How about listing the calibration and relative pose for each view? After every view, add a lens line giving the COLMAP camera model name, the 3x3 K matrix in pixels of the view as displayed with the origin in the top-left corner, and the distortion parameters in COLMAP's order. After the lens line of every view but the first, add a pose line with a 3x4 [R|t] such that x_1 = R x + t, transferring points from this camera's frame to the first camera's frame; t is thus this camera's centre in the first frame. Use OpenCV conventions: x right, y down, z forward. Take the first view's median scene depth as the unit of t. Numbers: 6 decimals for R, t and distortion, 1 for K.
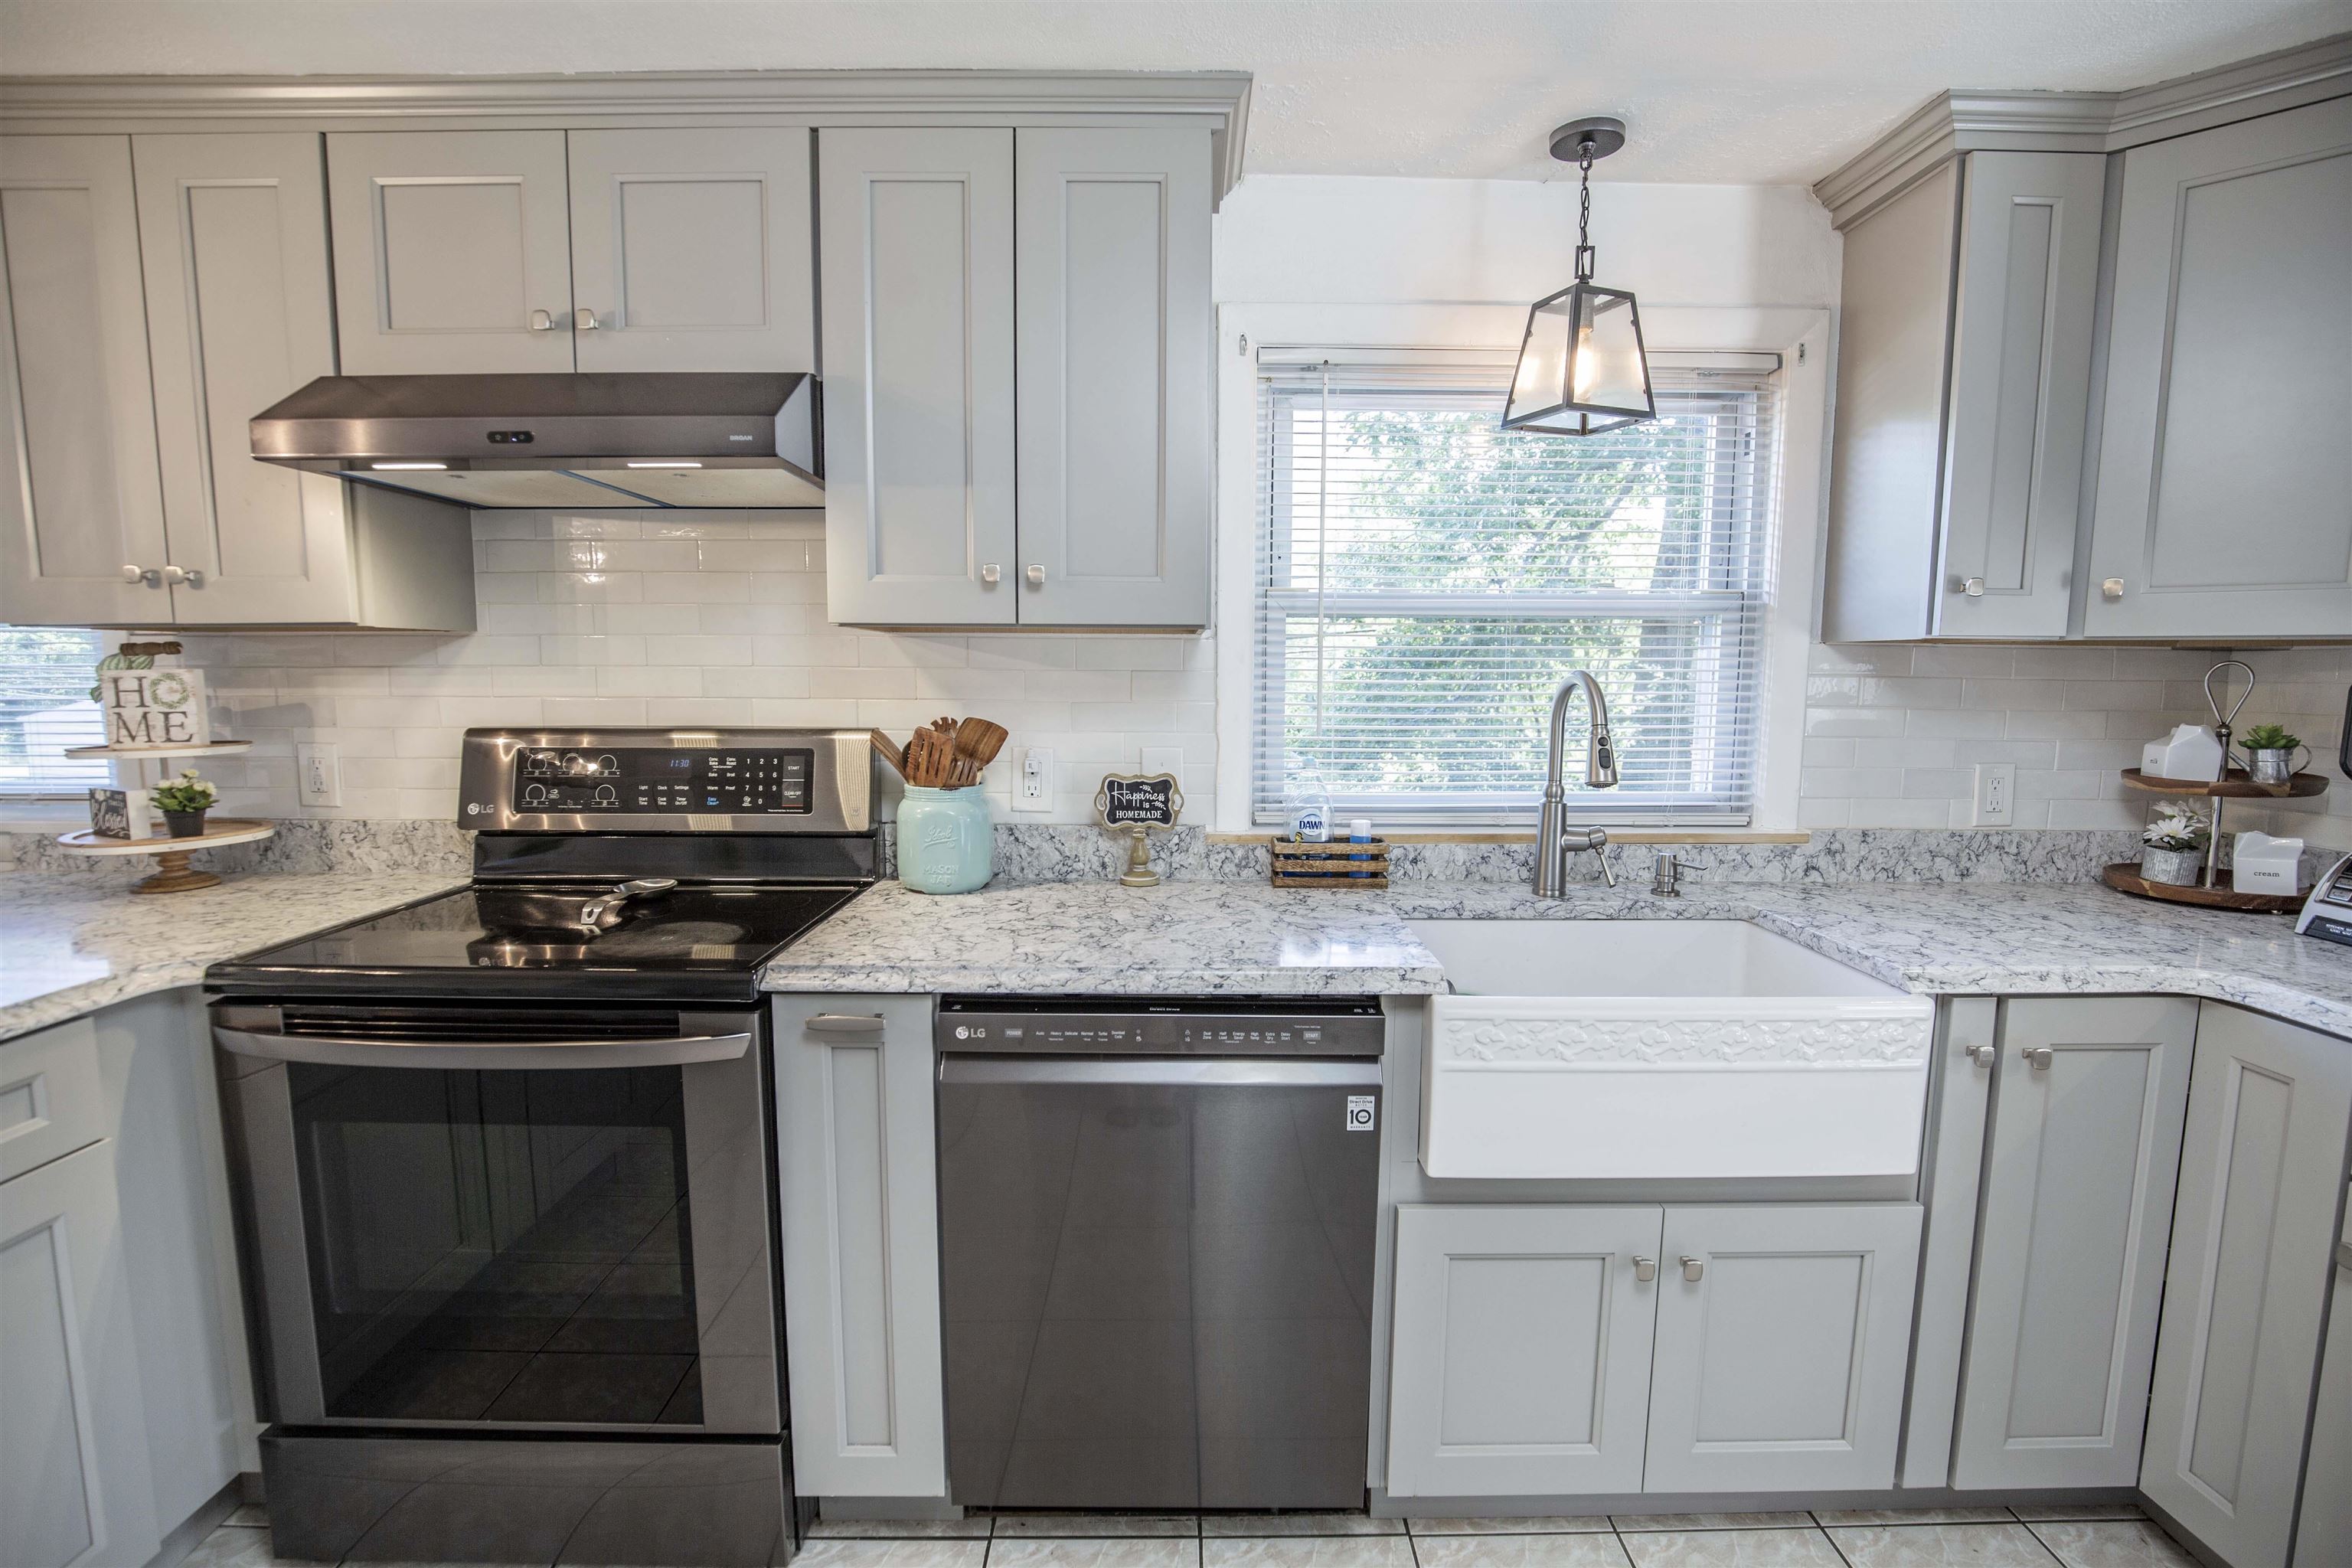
lens RADIAL K [[1076.4, 0, 1180.1], [0, 1076.4, 787.6], [0, 0, 1]] dist [-0.027077, -0.000373]
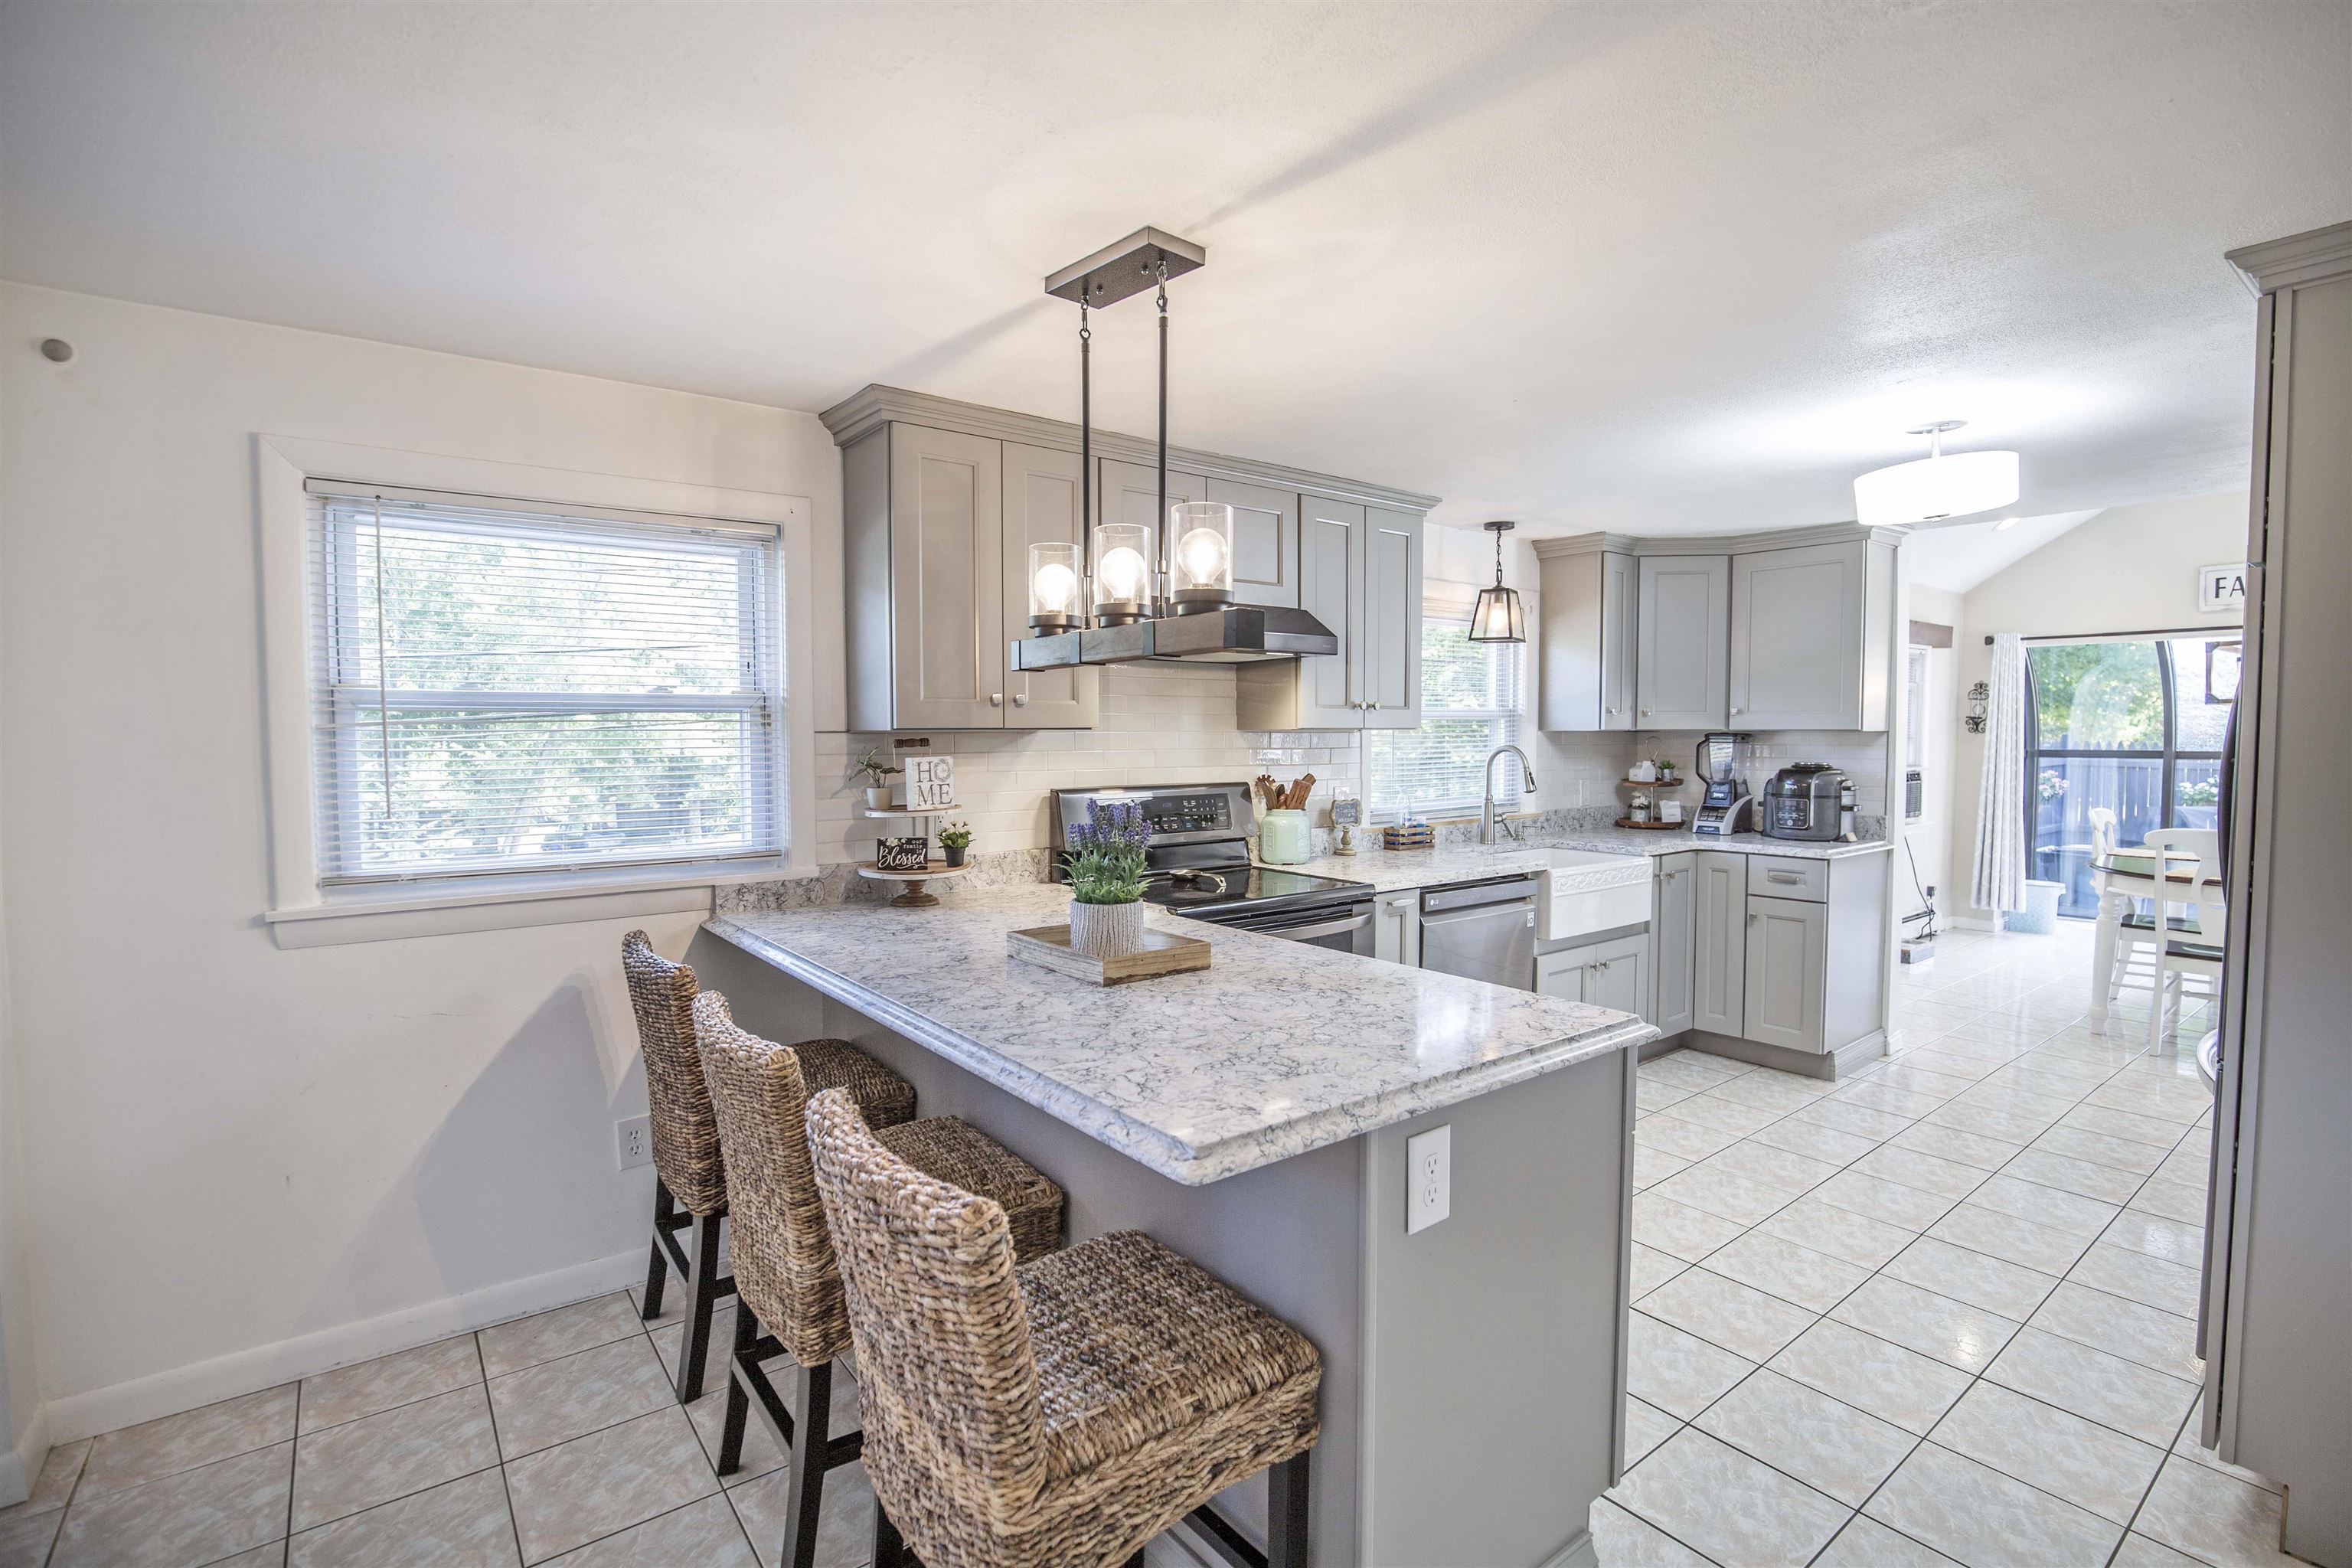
lens RADIAL K [[1076.4, 0, 1179.6], [0, 1076.4, 782.4], [0, 0, 1]] dist [-0.027077, -0.000373]
pose [[0.800821, -0.036575, 0.597786, -1.571996], [0.075072, 0.996391, -0.039607, 0.012928], [-0.594180, 0.076595, 0.800677, -0.448934]]
